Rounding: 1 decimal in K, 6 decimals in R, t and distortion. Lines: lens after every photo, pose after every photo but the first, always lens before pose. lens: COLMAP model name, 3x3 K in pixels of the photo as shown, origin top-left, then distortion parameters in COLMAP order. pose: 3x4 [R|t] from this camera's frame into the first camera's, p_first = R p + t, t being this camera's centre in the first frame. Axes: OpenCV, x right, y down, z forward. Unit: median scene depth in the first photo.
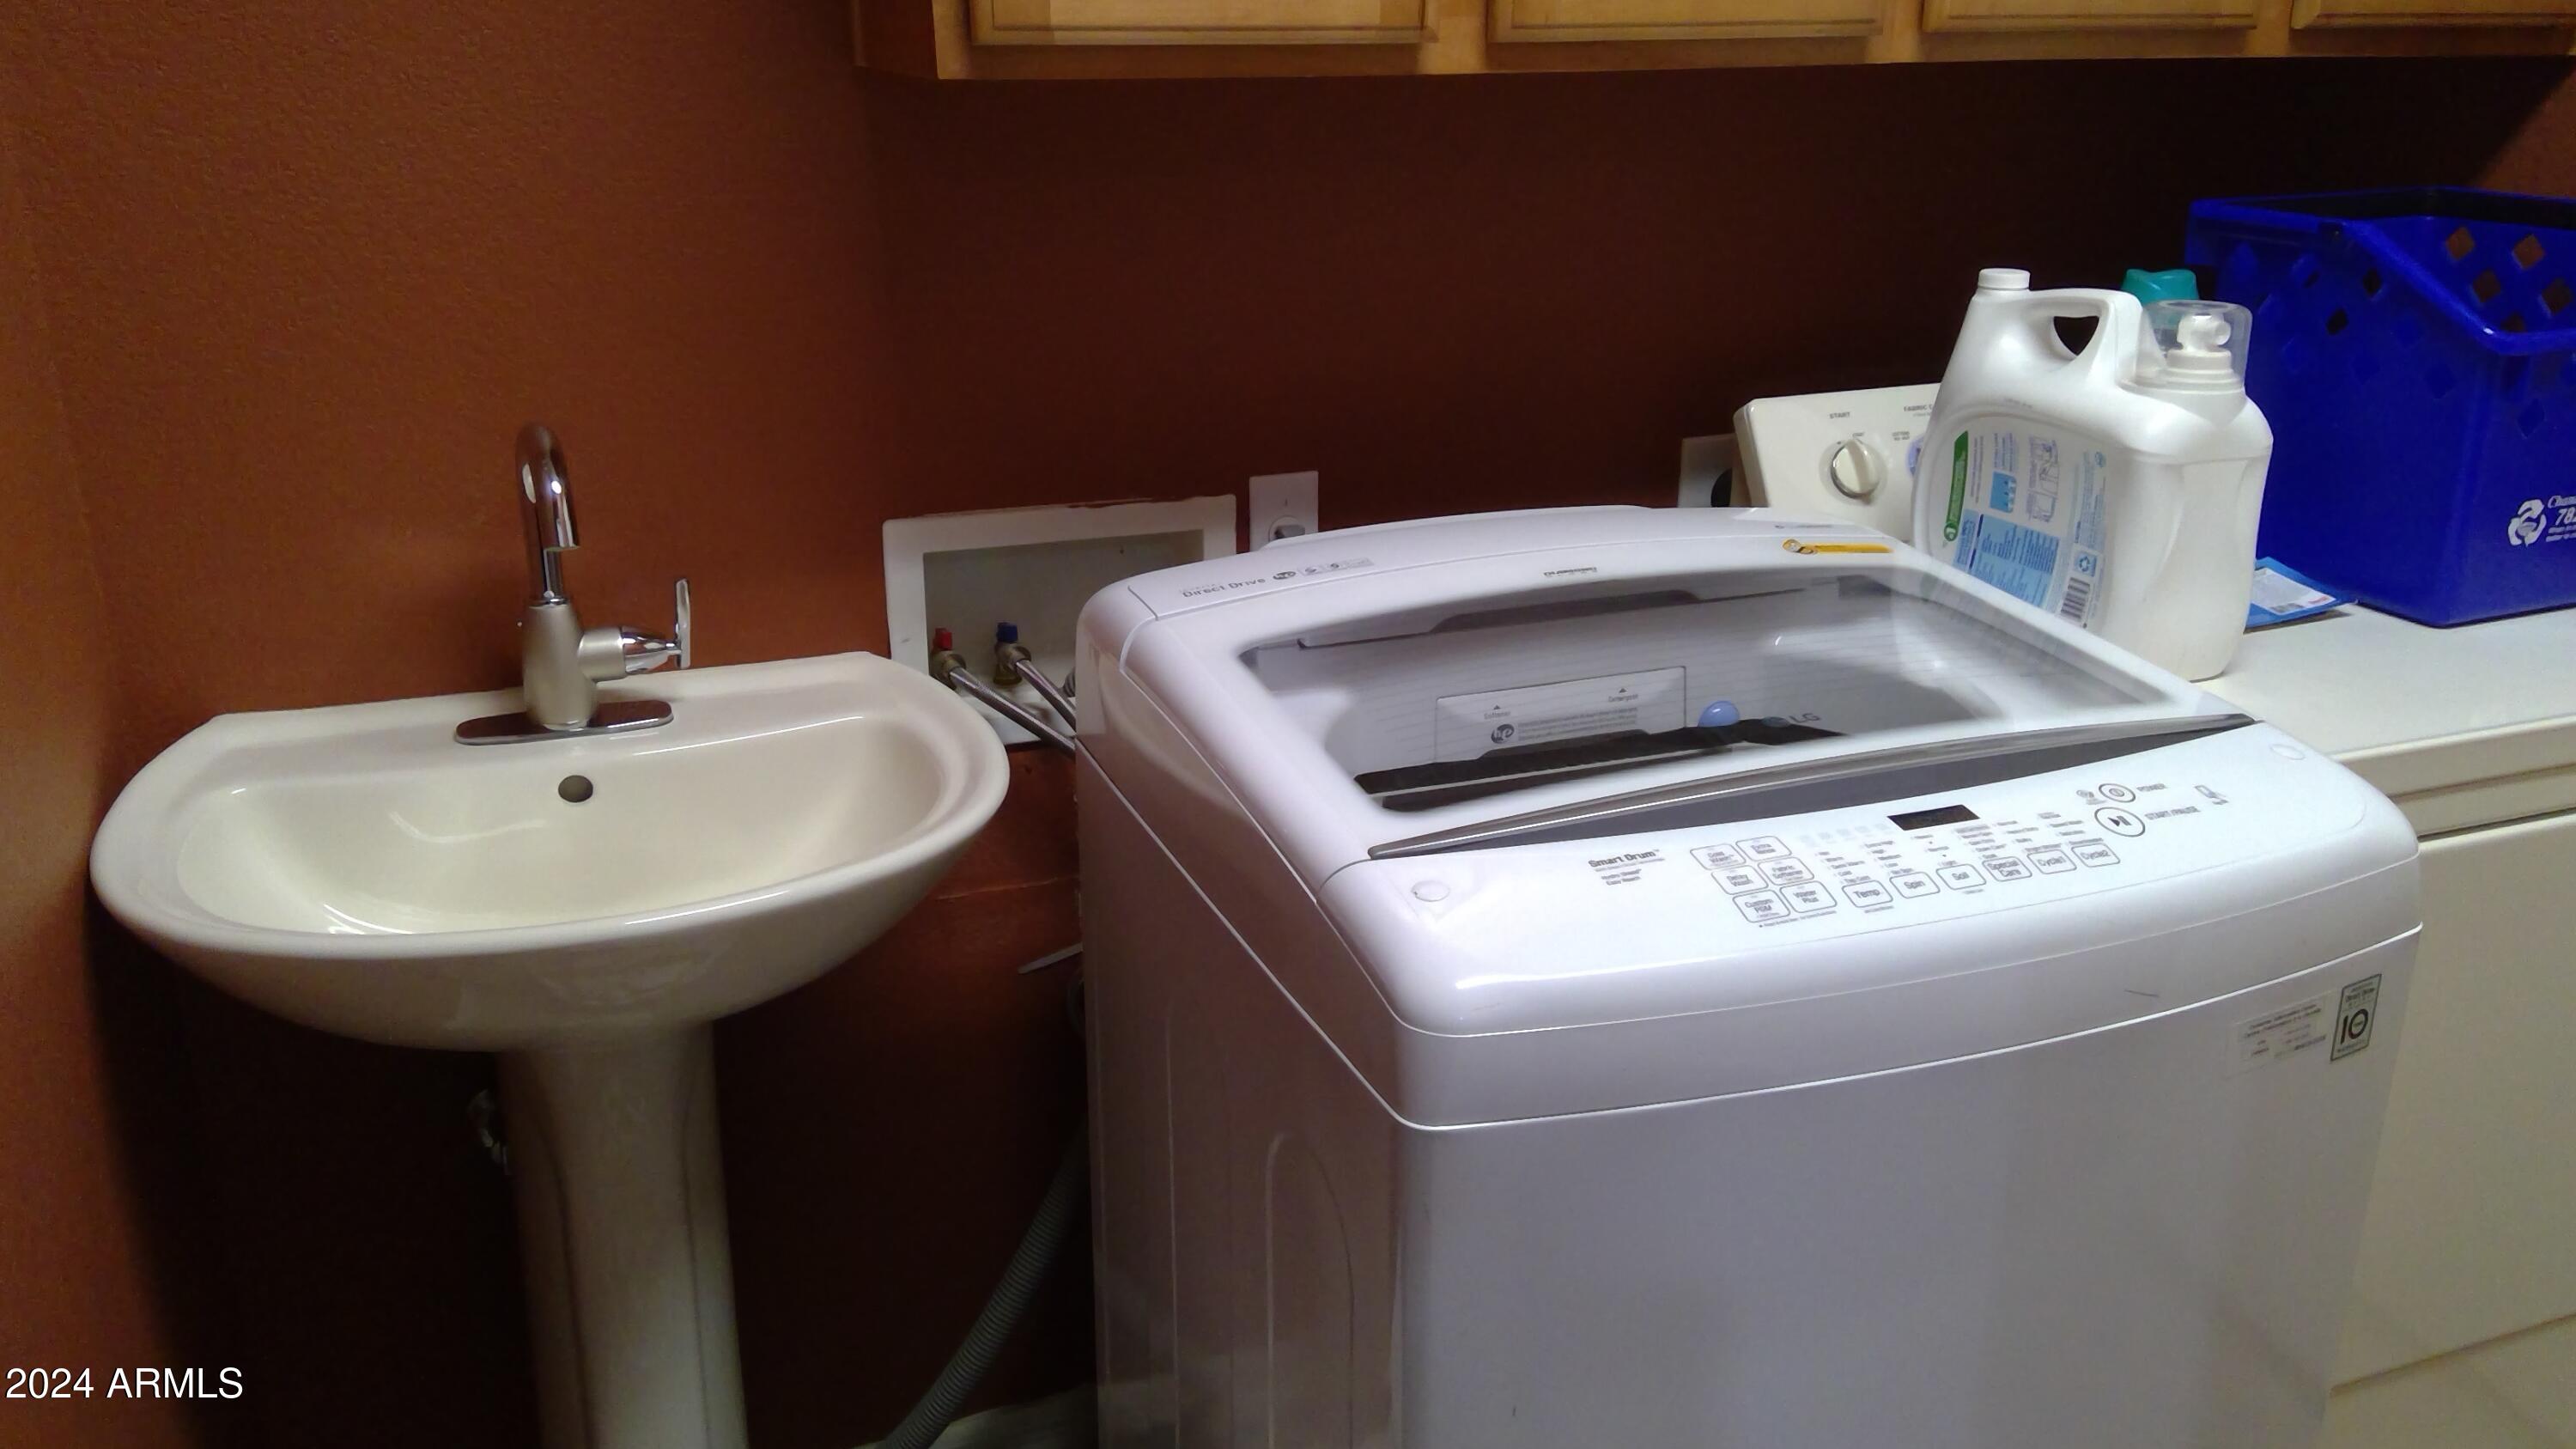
lens RADIAL K [[2029.5, 0, 1230.6], [0, 2029.5, 735.9], [0, 0, 1]] dist [0.062052, -0.106712]
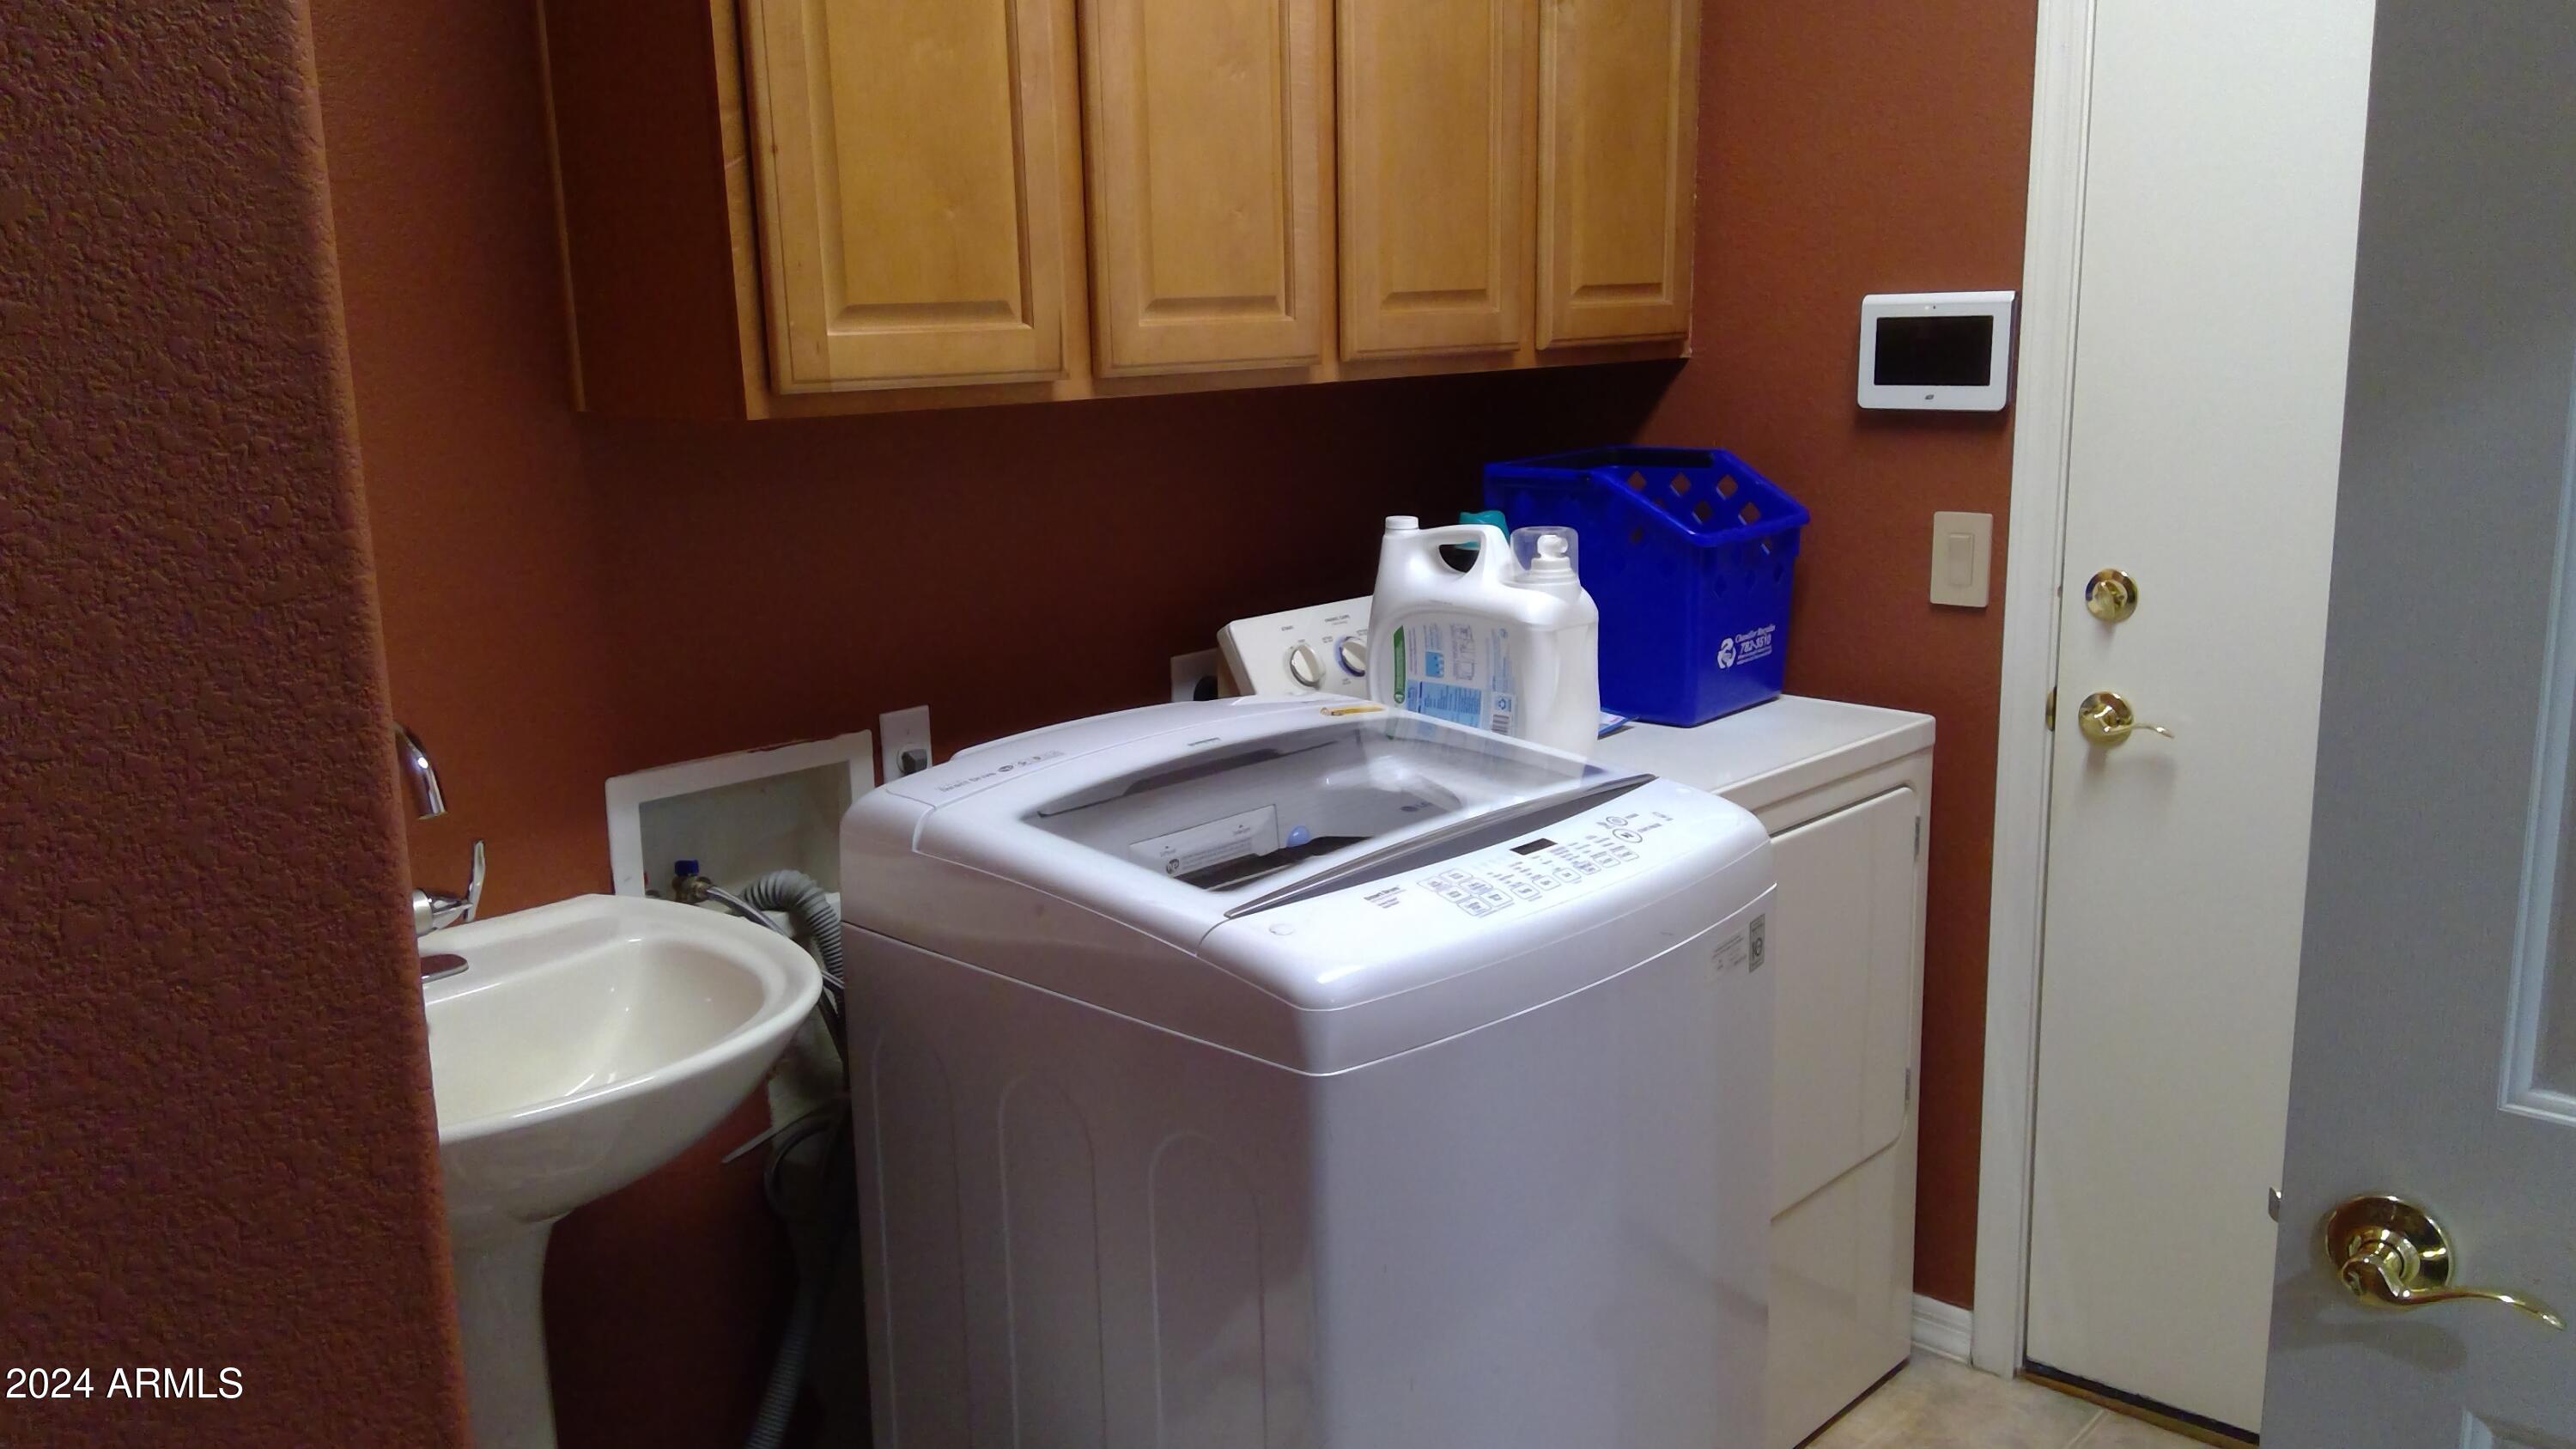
lens RADIAL K [[2029.5, 0, 1285.7], [0, 2029.5, 713.8], [0, 0, 1]] dist [0.062052, -0.106712]
pose [[0.896104, -0.103482, 0.431612, -0.362850], [0.165598, 0.980172, -0.108809, 0.057370], [-0.411795, 0.168978, 0.895473, -0.253868]]
